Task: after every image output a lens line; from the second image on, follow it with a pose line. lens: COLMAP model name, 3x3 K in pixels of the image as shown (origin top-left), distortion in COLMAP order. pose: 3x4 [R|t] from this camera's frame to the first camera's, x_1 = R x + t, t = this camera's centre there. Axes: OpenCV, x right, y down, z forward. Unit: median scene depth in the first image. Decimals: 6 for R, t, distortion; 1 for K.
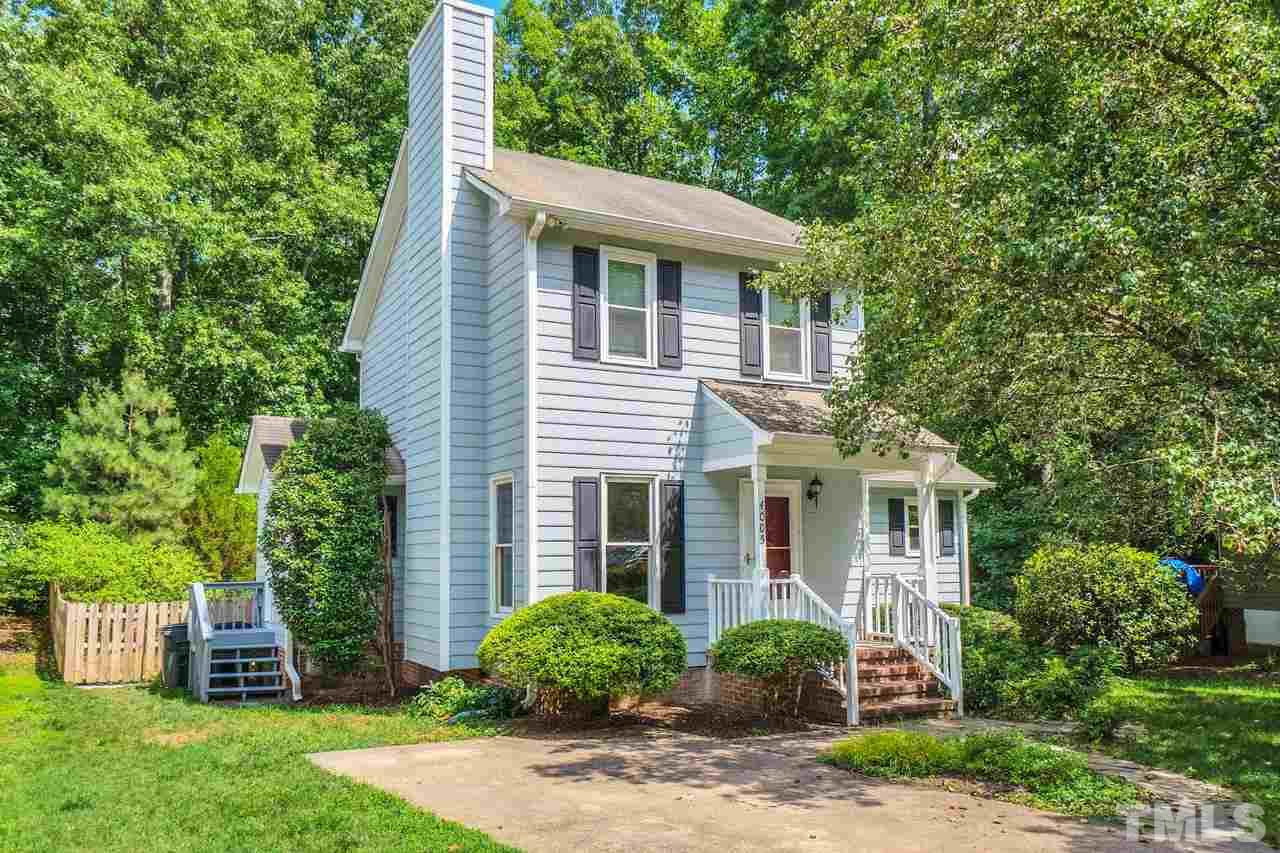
lens RADIAL K [[1012.4, 0, 640.0], [0, 1012.4, 426.5], [0, 0, 1]] dist [0.000739, 0.000373]
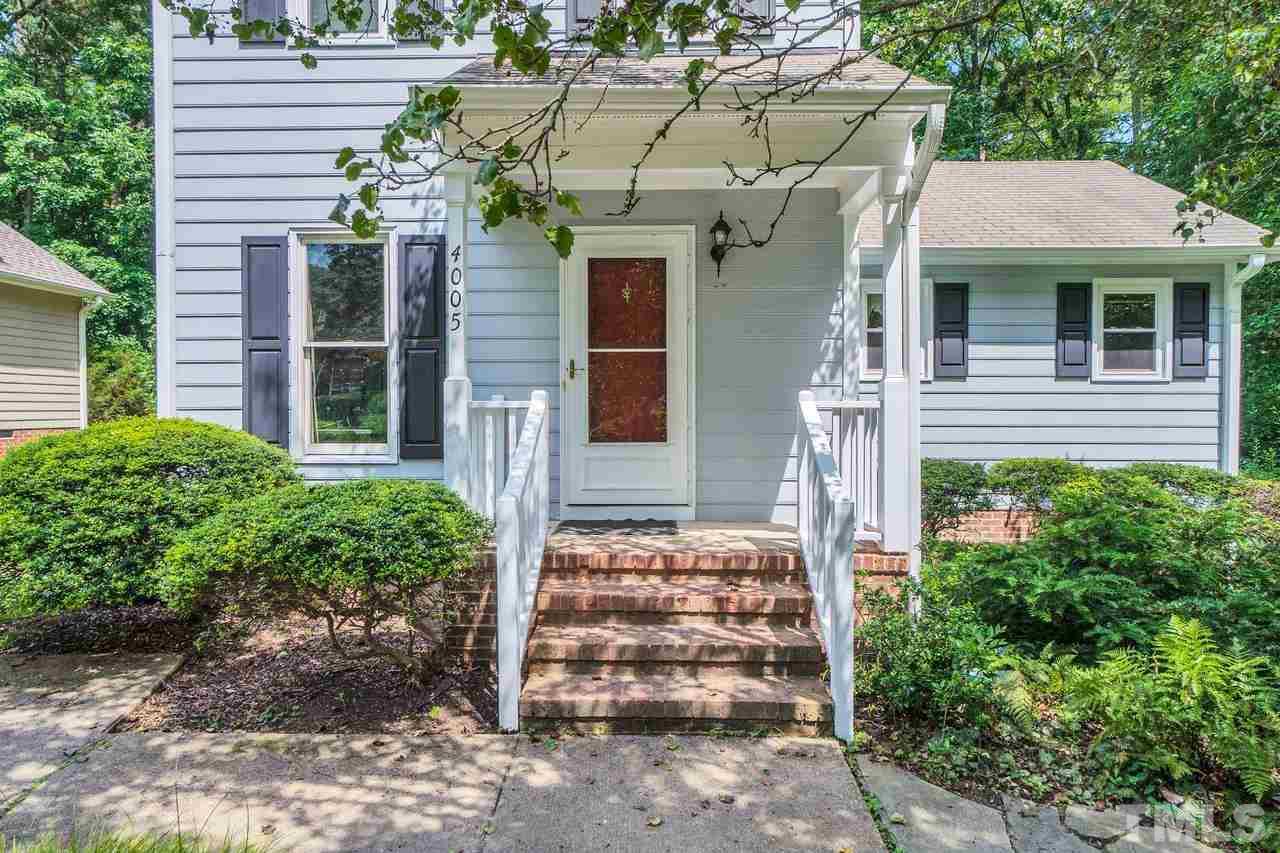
lens RADIAL K [[797.5, 0, 640.0], [0, 797.5, 426.5], [0, 0, 1]] dist [0.000740, 0.000640]
pose [[0.862774, 0.019276, -0.505222, 0.363540], [0.056939, 0.989211, 0.134977, 0.103604], [0.502374, -0.145221, 0.852368, 0.632000]]
